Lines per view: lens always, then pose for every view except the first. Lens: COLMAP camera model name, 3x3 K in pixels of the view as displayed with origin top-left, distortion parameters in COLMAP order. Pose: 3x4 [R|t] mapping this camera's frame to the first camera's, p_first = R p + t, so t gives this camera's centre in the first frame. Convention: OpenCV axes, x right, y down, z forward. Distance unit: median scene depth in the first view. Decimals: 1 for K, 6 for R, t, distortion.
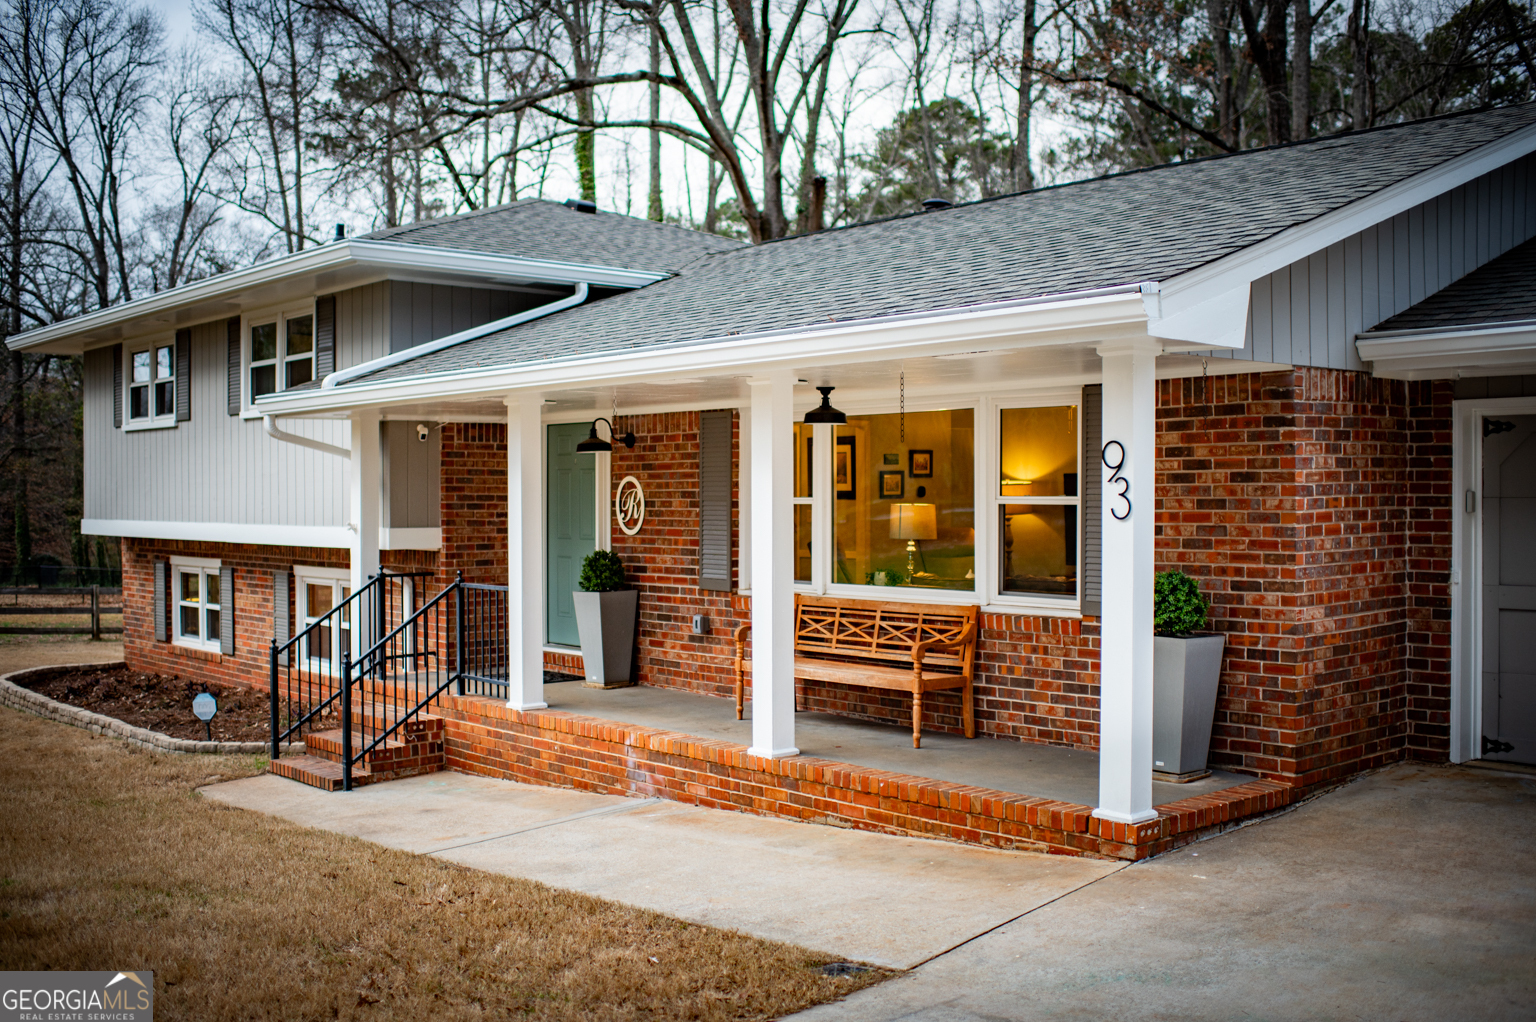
lens RADIAL K [[1522.7, 0, 762.6], [0, 1522.7, 508.0], [0, 0, 1]] dist [-0.055904, 0.000000]
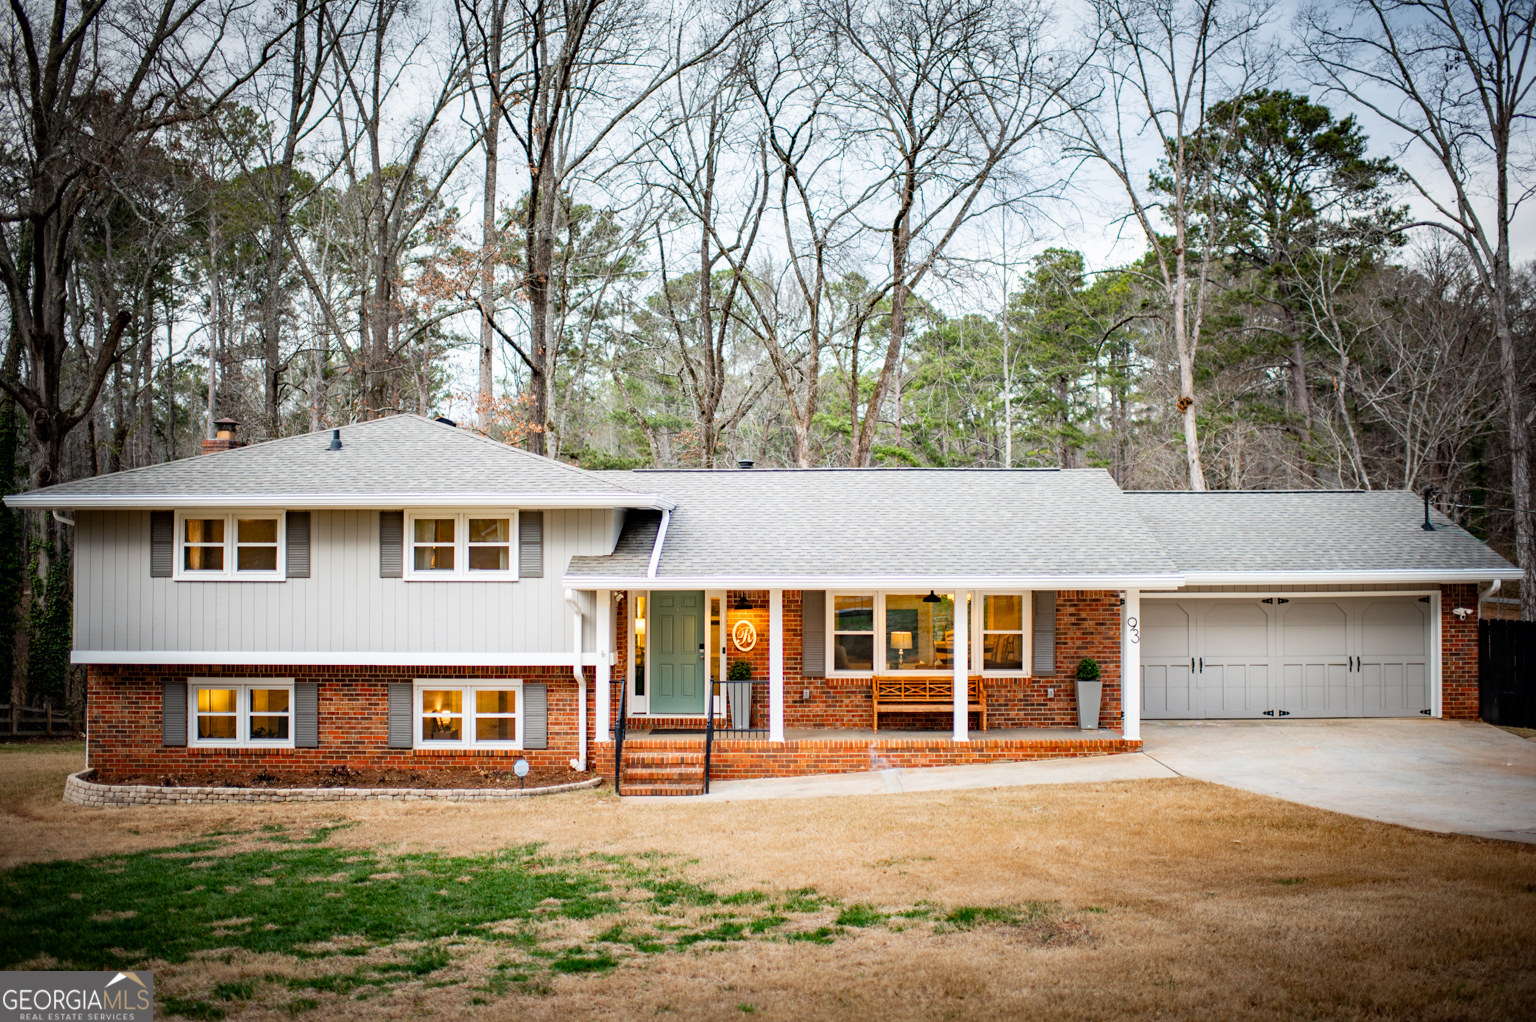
lens RADIAL K [[1522.7, 0, 772.2], [0, 1522.7, 509.9], [0, 0, 1]] dist [-0.055904, 0.000000]
pose [[0.670173, 0.024312, 0.741806, -1.674368], [0.004685, 0.999305, -0.036984, -0.099575], [-0.742190, 0.028261, 0.669593, -0.351825]]
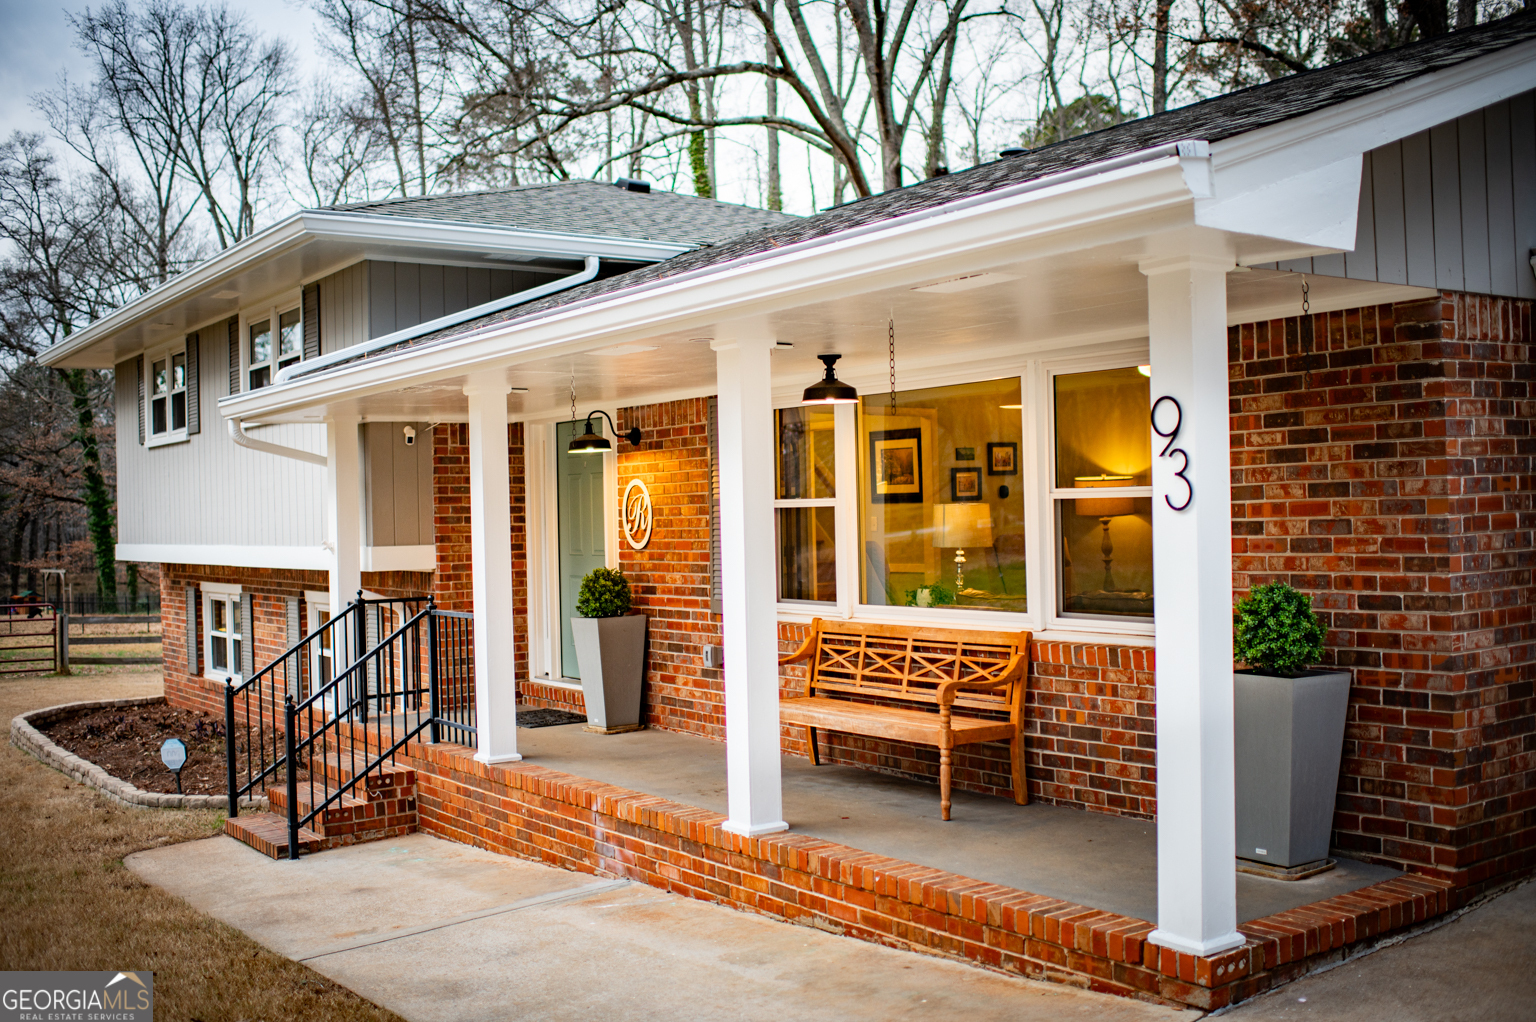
lens RADIAL K [[1522.7, 0, 762.9], [0, 1522.7, 506.5], [0, 0, 1]] dist [-0.055904, 0.000000]
pose [[0.994331, -0.021307, -0.104175, 0.078134], [0.020115, 0.999720, -0.012480, 0.006832], [0.104412, 0.010314, 0.994481, 0.194412]]
